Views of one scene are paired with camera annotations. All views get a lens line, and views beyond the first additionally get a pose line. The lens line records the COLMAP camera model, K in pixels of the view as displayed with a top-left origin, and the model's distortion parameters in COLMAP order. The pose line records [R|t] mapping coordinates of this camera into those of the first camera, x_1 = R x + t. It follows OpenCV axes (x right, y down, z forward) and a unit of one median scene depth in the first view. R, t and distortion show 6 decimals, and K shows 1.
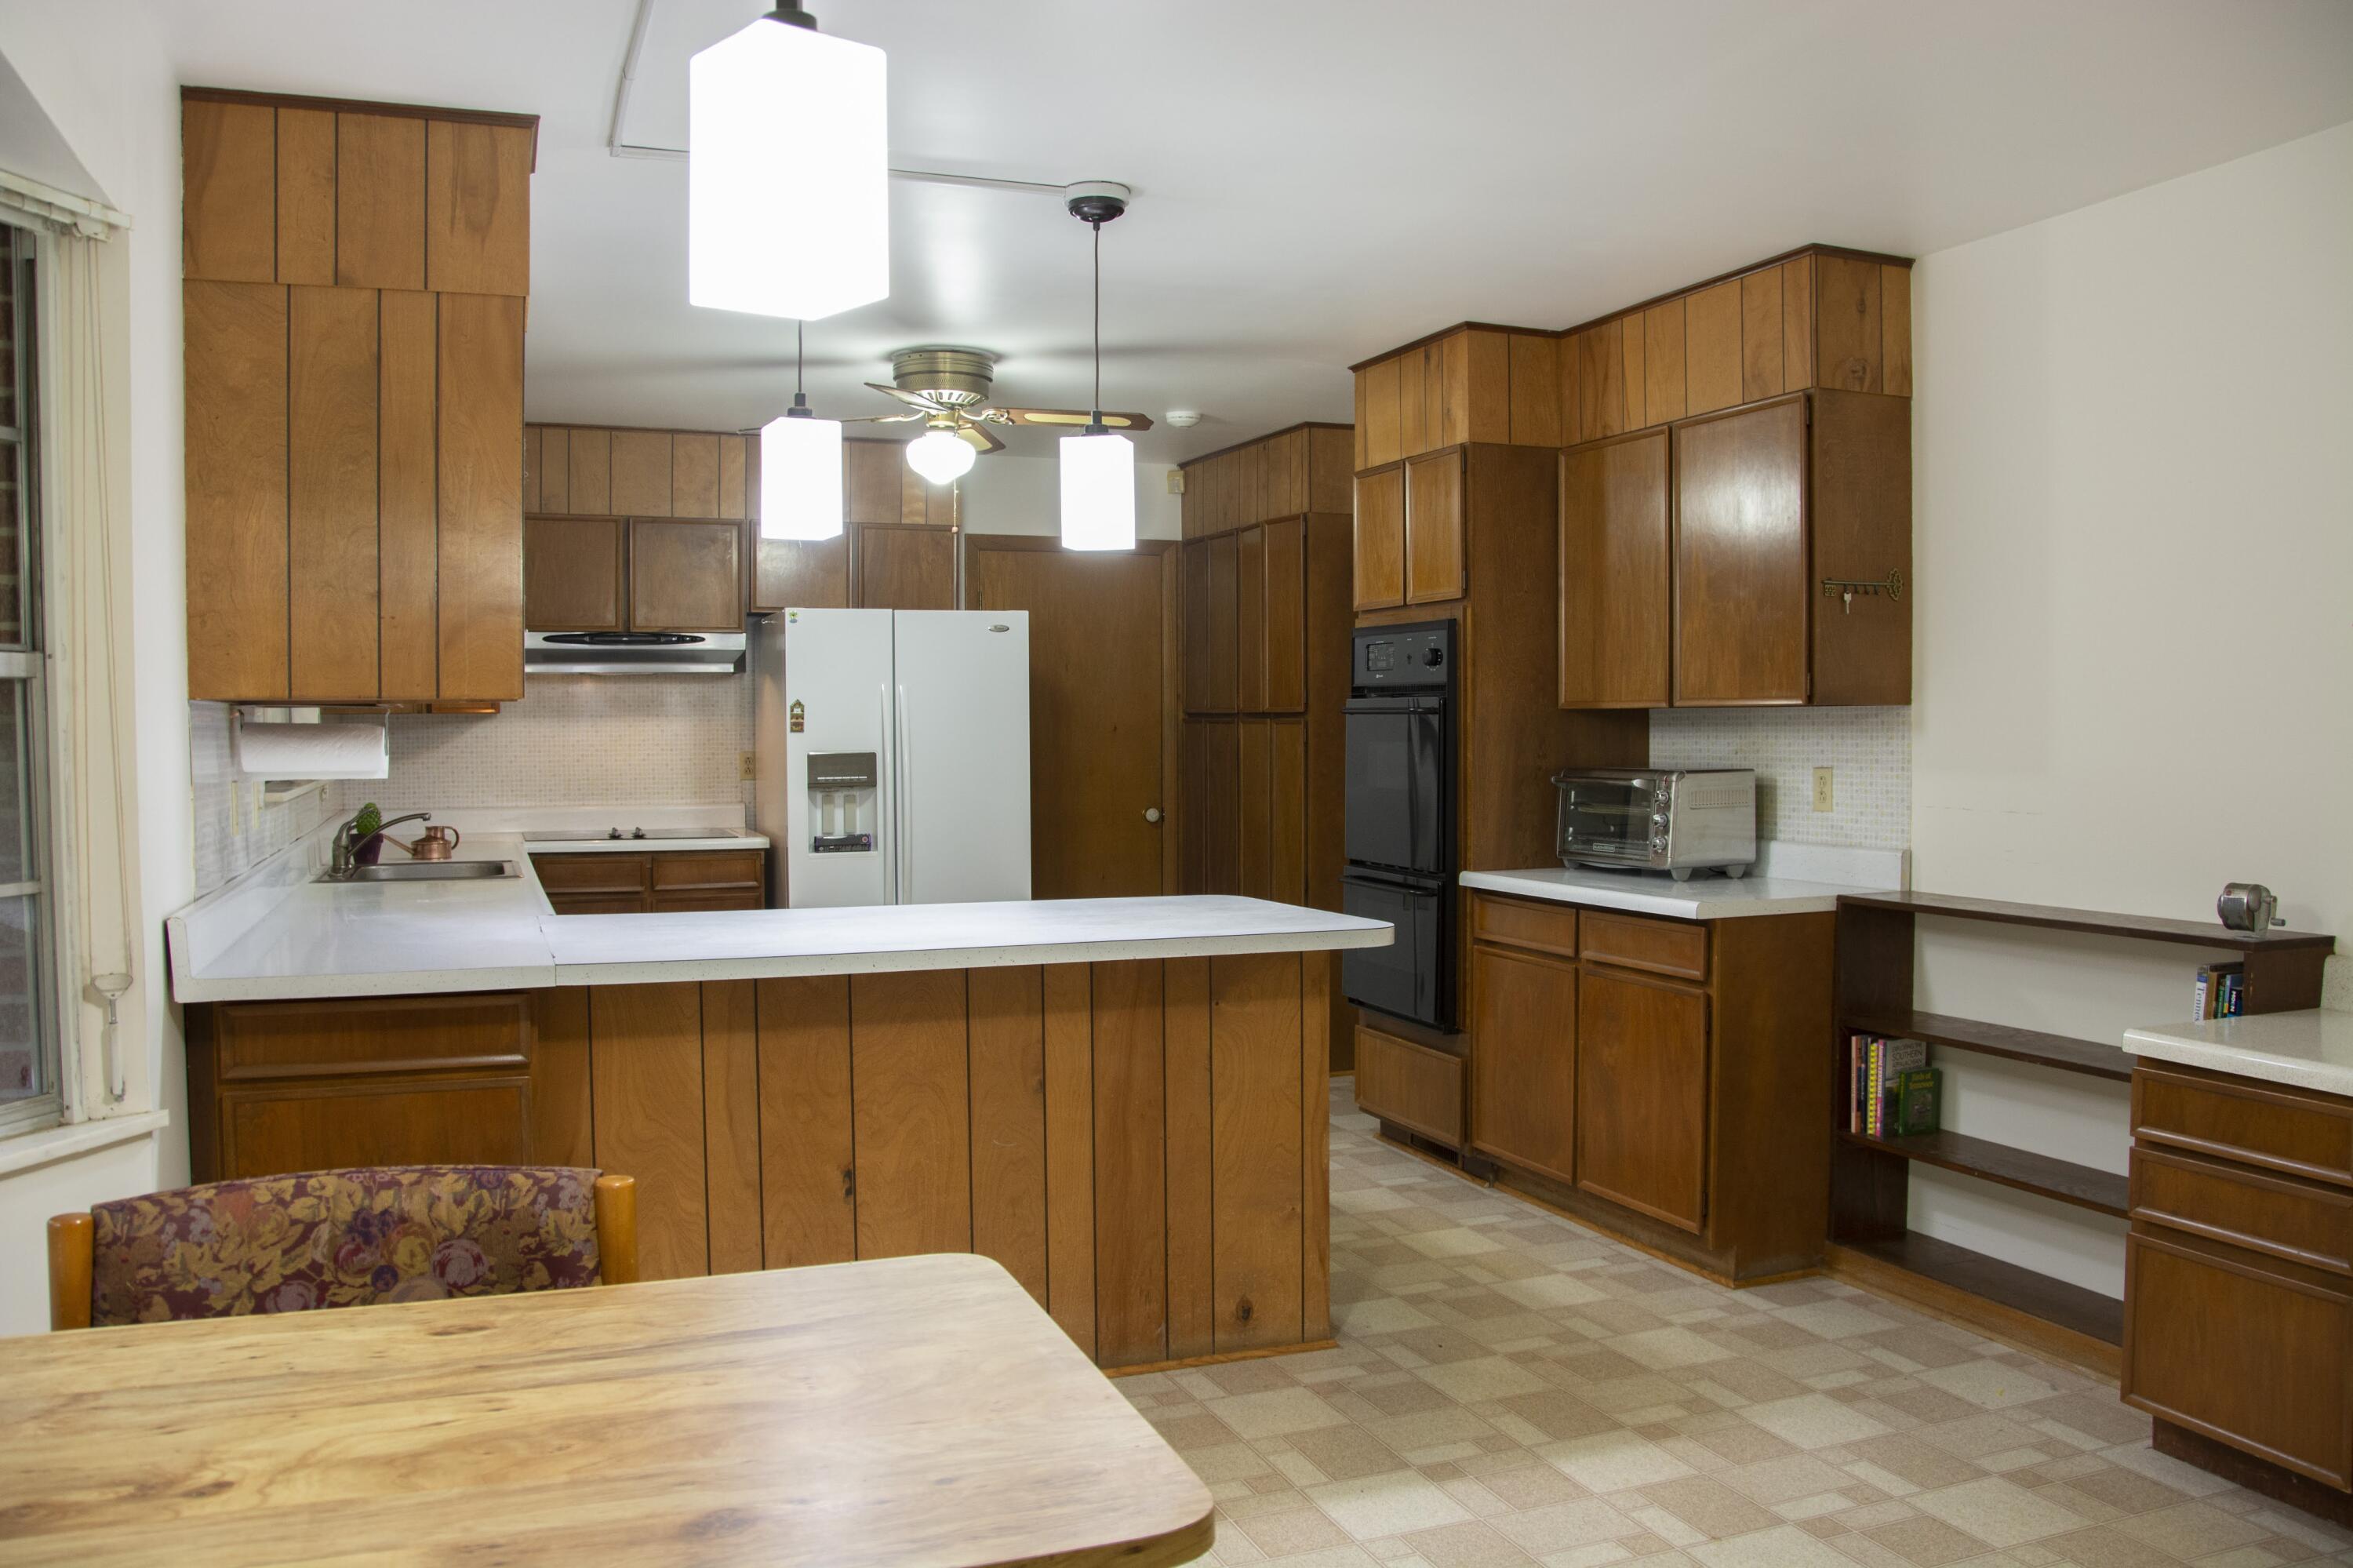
lens RADIAL K [[1866.7, 0, 1165.9], [0, 1866.7, 786.3], [0, 0, 1]] dist [-0.144736, 0.106966]
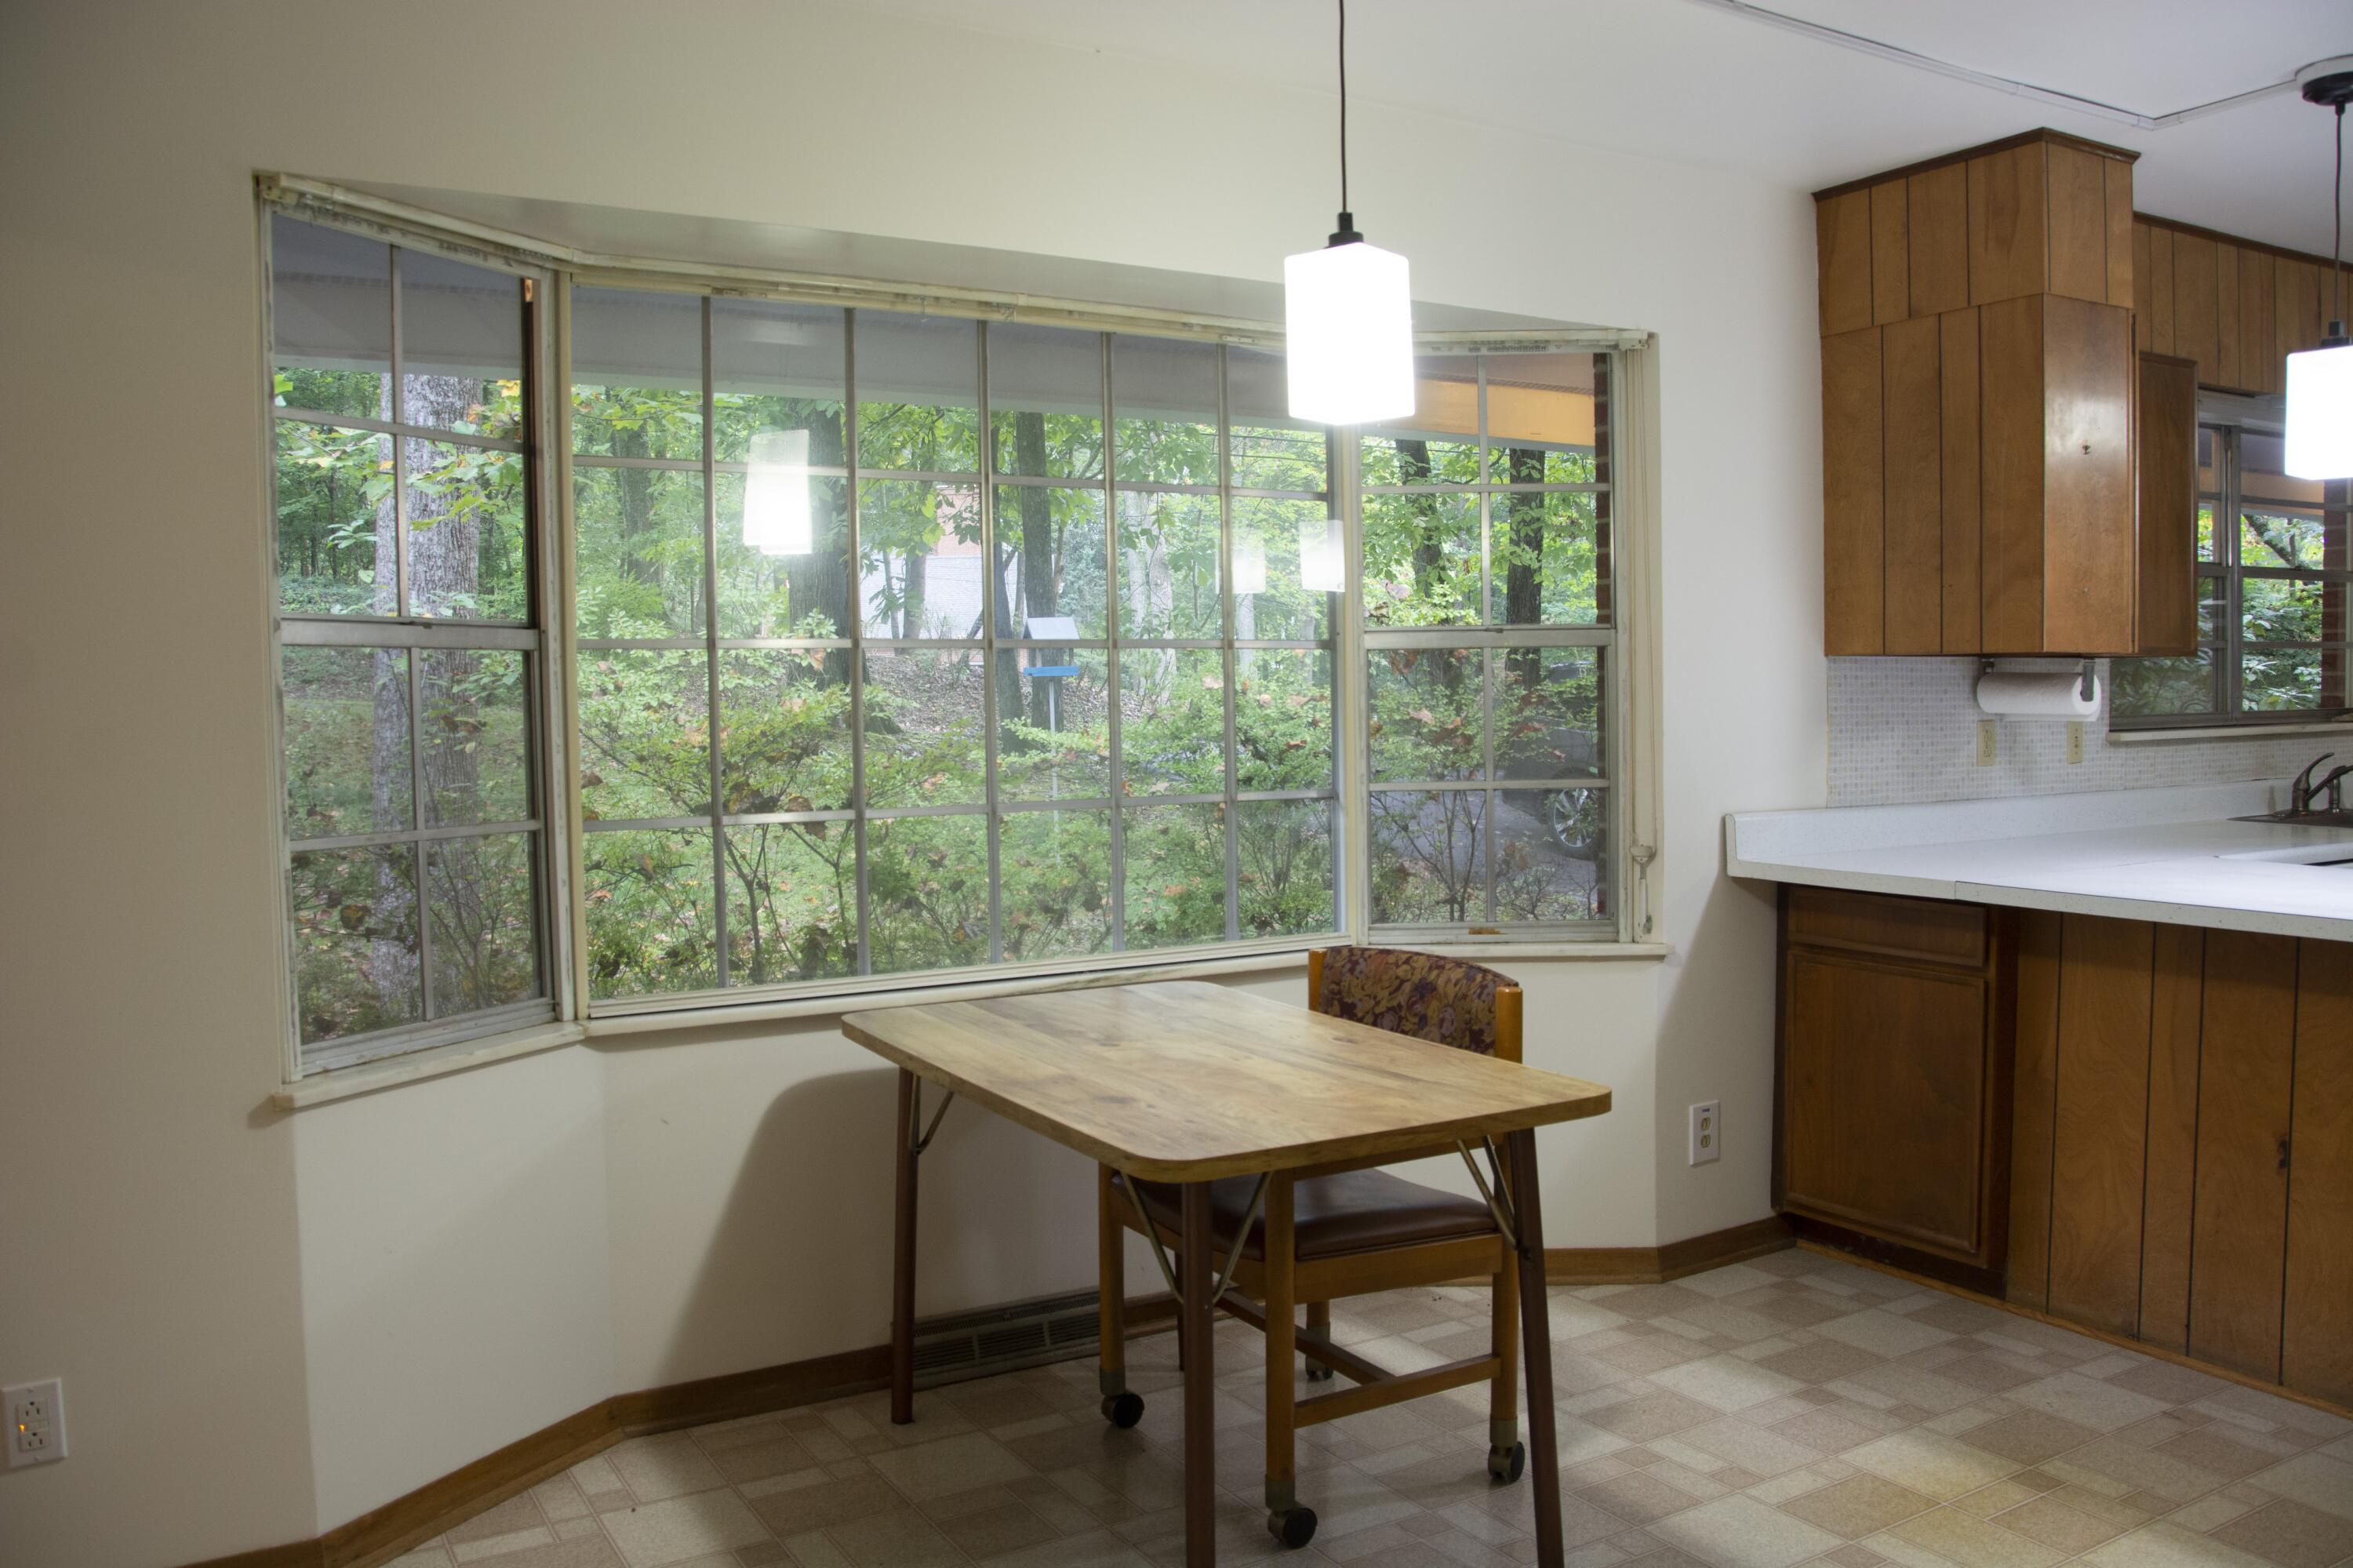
lens RADIAL K [[1866.7, 0, 1151.8], [0, 1866.7, 780.8], [0, 0, 1]] dist [-0.144736, 0.106966]
pose [[0.175450, 0.049800, -0.983228, 0.674790], [-0.023559, 0.998646, 0.046377, -0.007930], [0.984206, 0.015027, 0.176385, 0.277342]]
